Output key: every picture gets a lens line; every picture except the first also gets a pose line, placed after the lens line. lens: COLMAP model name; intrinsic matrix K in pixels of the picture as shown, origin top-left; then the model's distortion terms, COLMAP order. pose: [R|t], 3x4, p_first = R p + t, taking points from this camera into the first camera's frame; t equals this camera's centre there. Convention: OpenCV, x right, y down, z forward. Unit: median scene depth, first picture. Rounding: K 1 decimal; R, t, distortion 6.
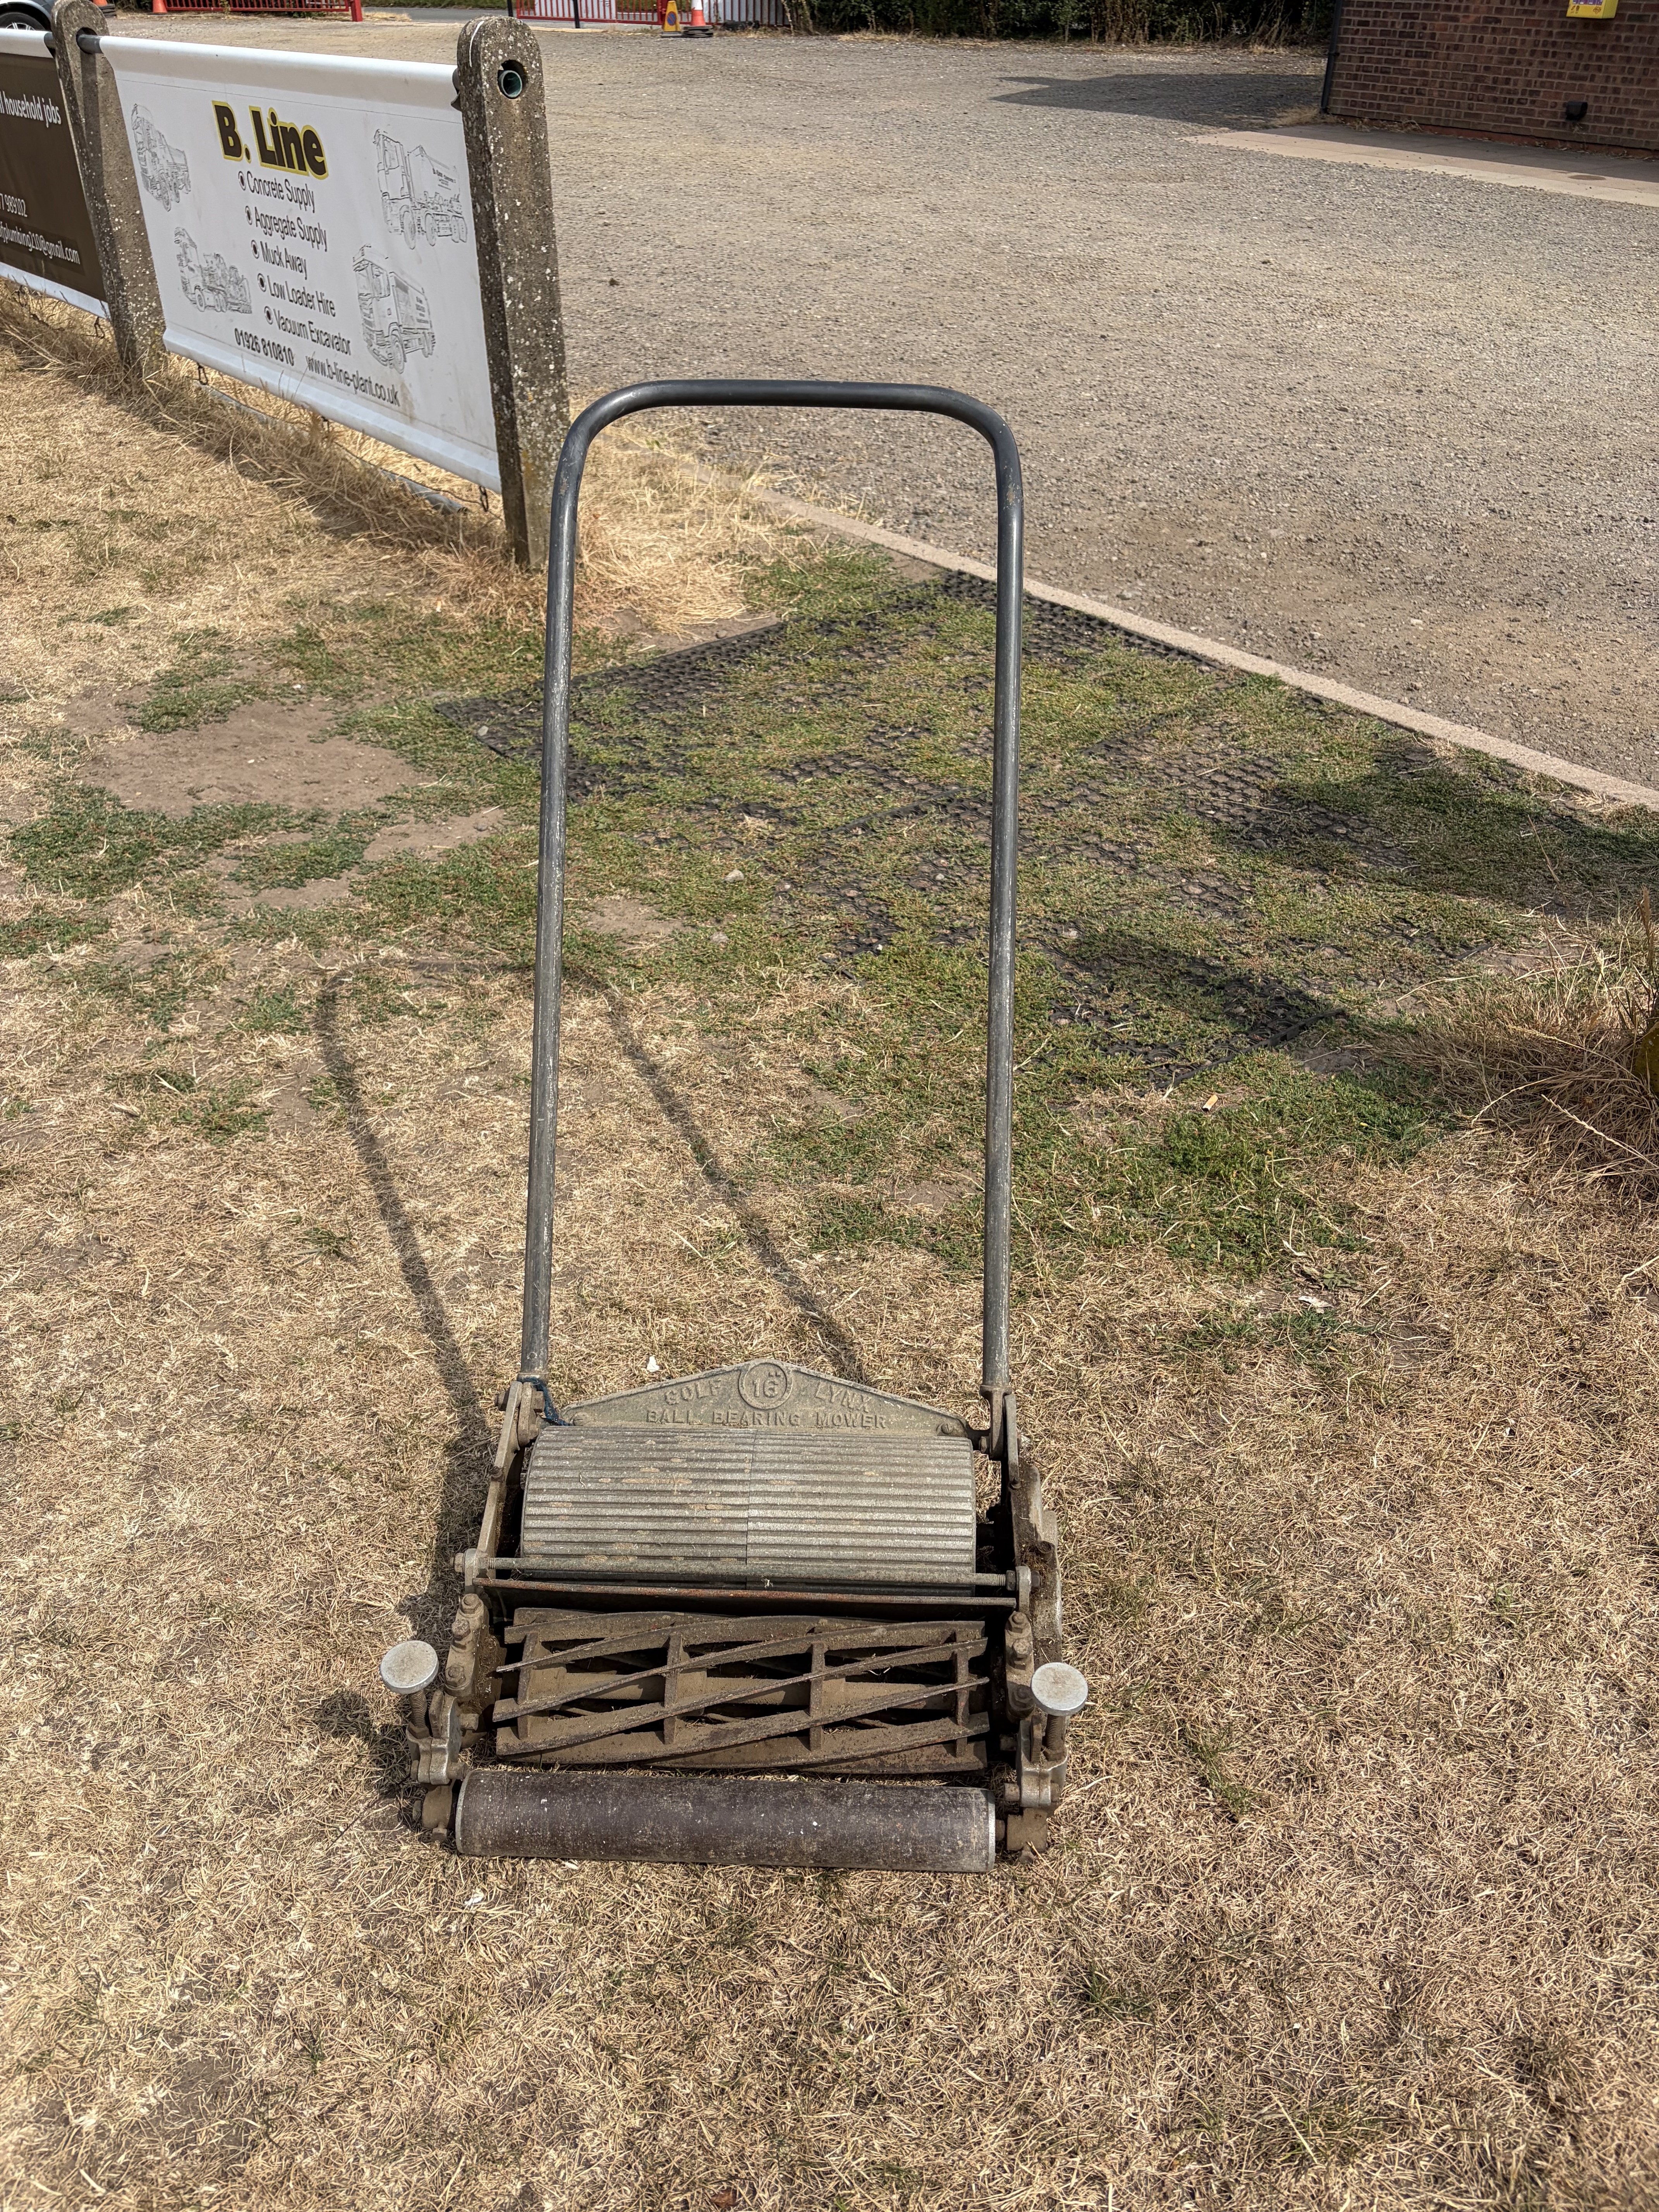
lens RADIAL K [[1665.3, 0, 838.5], [0, 1665.3, 1114.6], [0, 0, 1]] dist [0.006475, 0.008017]
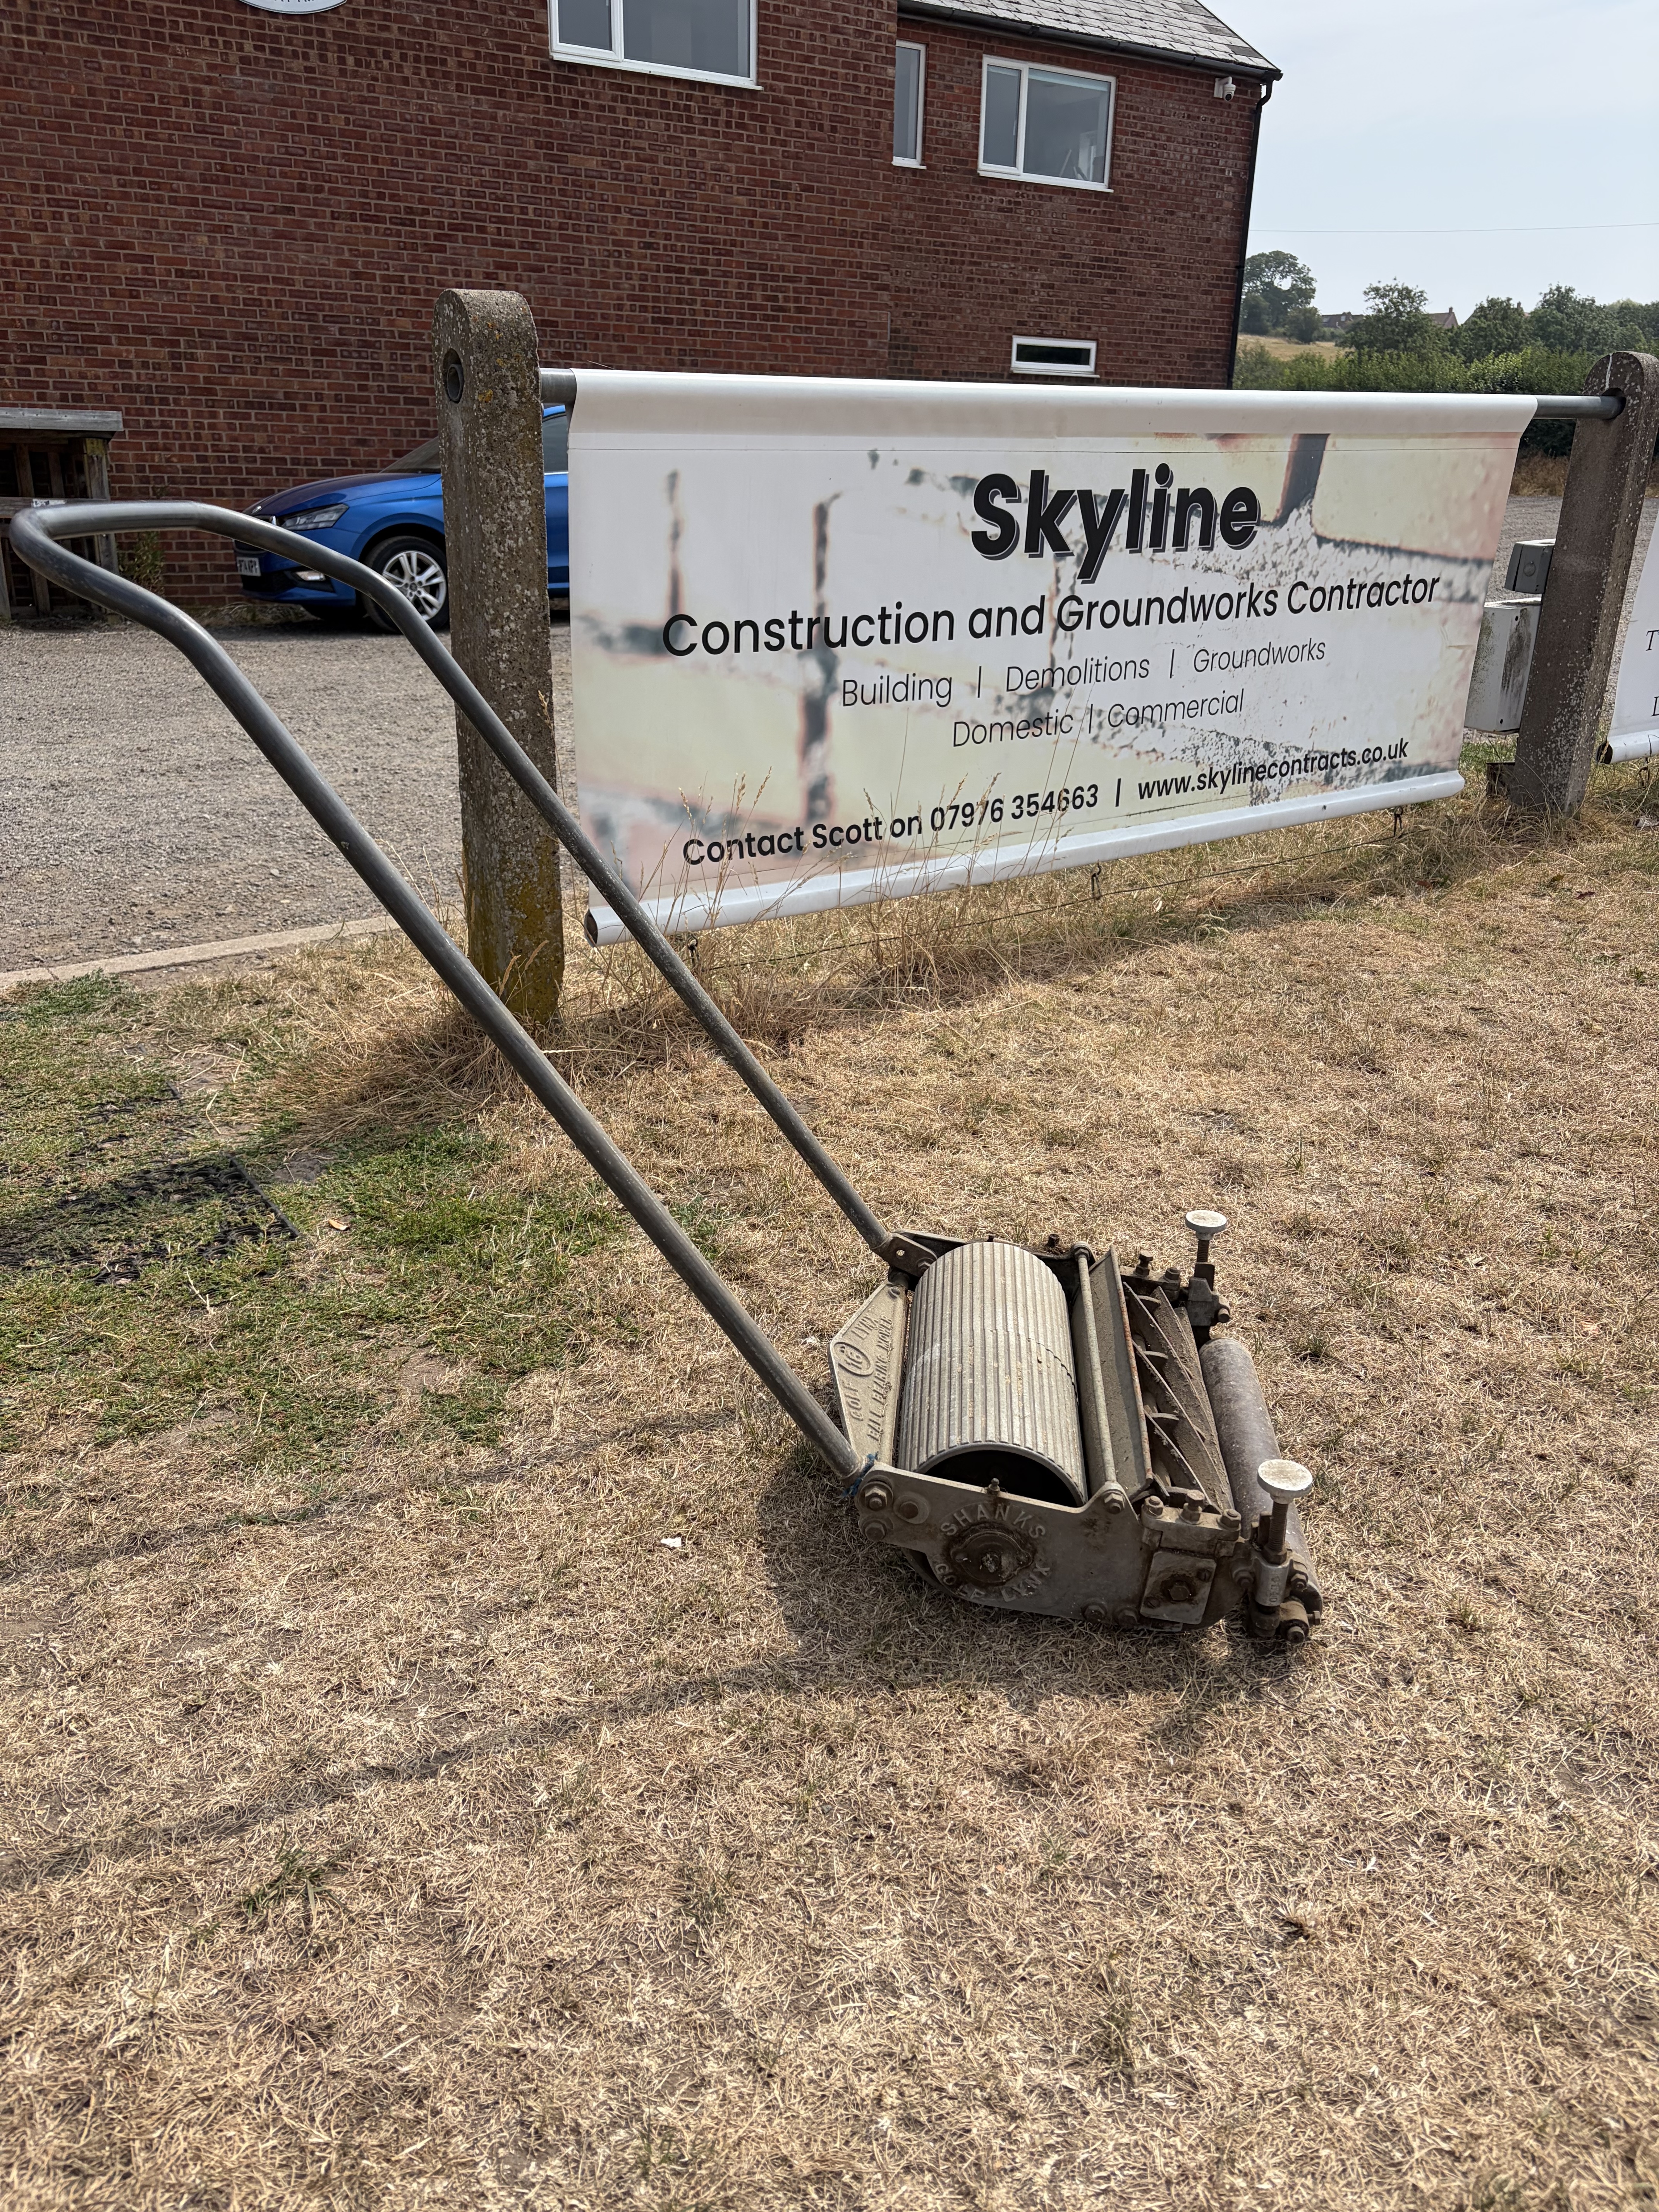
lens RADIAL K [[1673.0, 0, 834.9], [0, 1673.0, 1139.2], [0, 0, 1]] dist [0.043695, -0.138254]
pose [[0.049212, -0.380992, 0.923268, -0.631582], [0.554839, 0.779065, 0.291911, -0.167152], [-0.830501, 0.497899, 0.249728, 0.467713]]
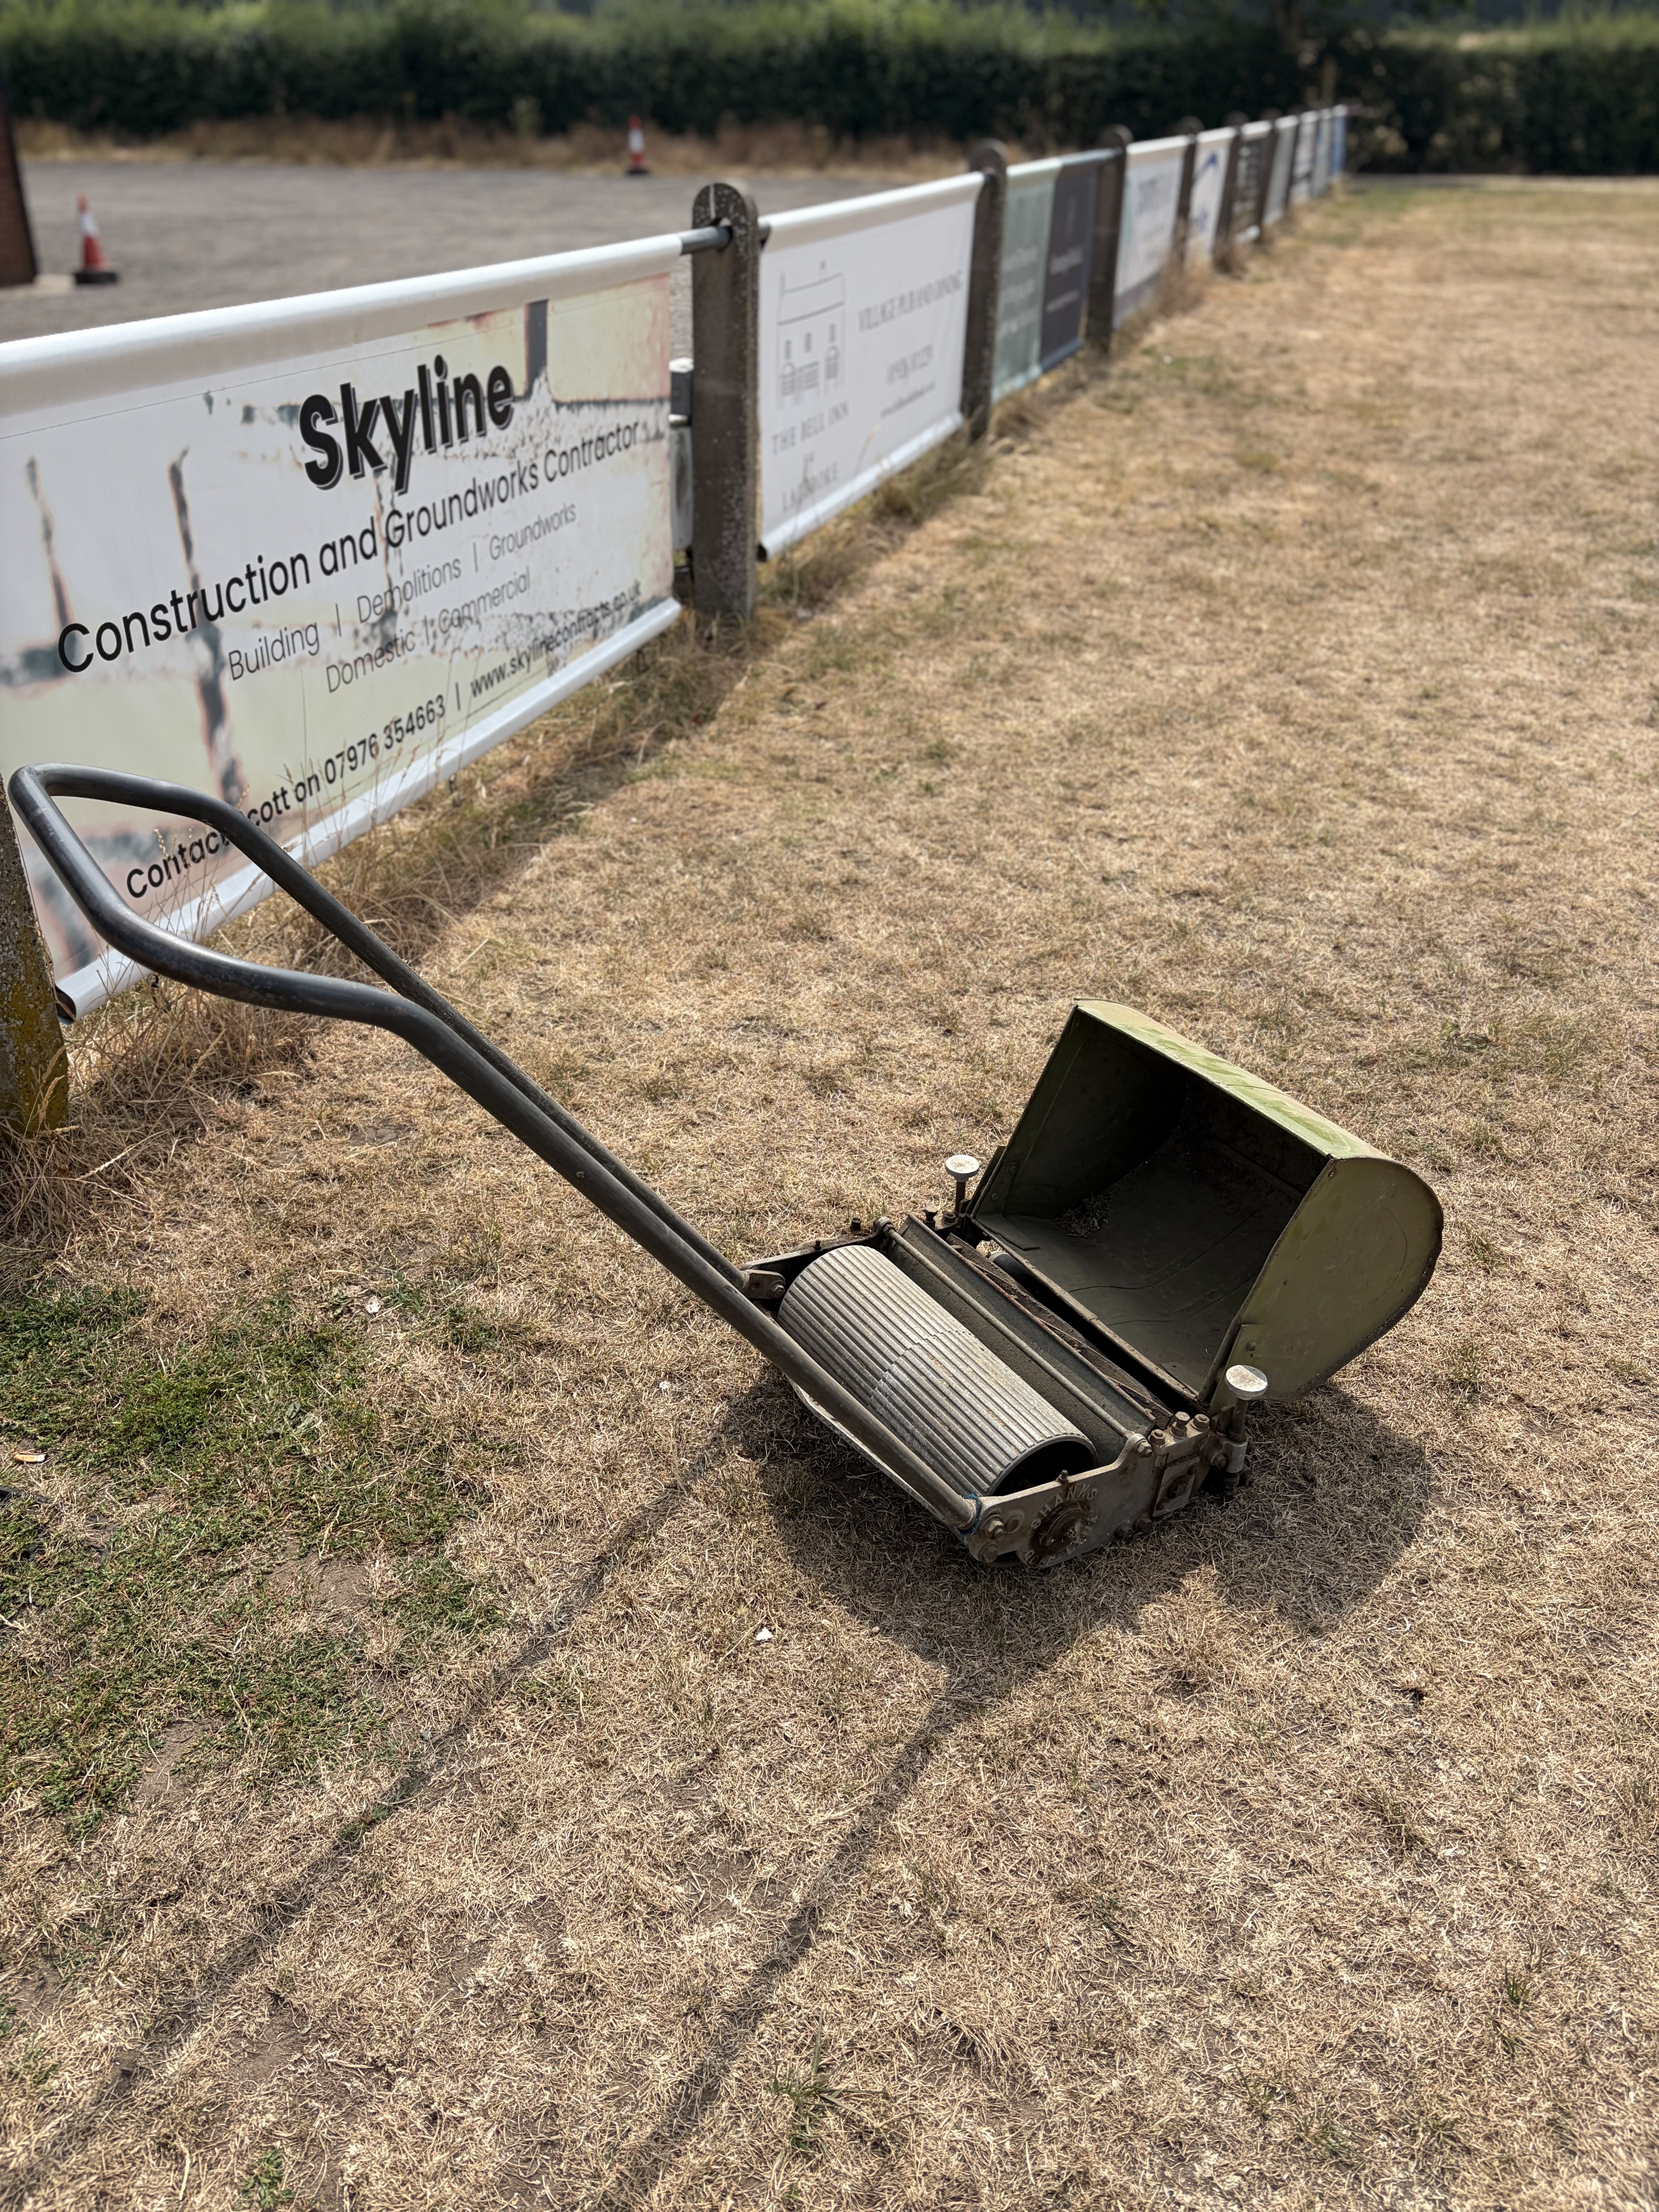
lens RADIAL K [[1665.3, 0, 838.5], [0, 1665.3, 1114.6], [0, 0, 1]] dist [0.006475, 0.008017]
pose [[-0.574097, -0.440817, 0.689995, -0.500046], [0.437237, 0.547440, 0.713536, -0.505209], [-0.692270, 0.711330, -0.121542, 0.670261]]
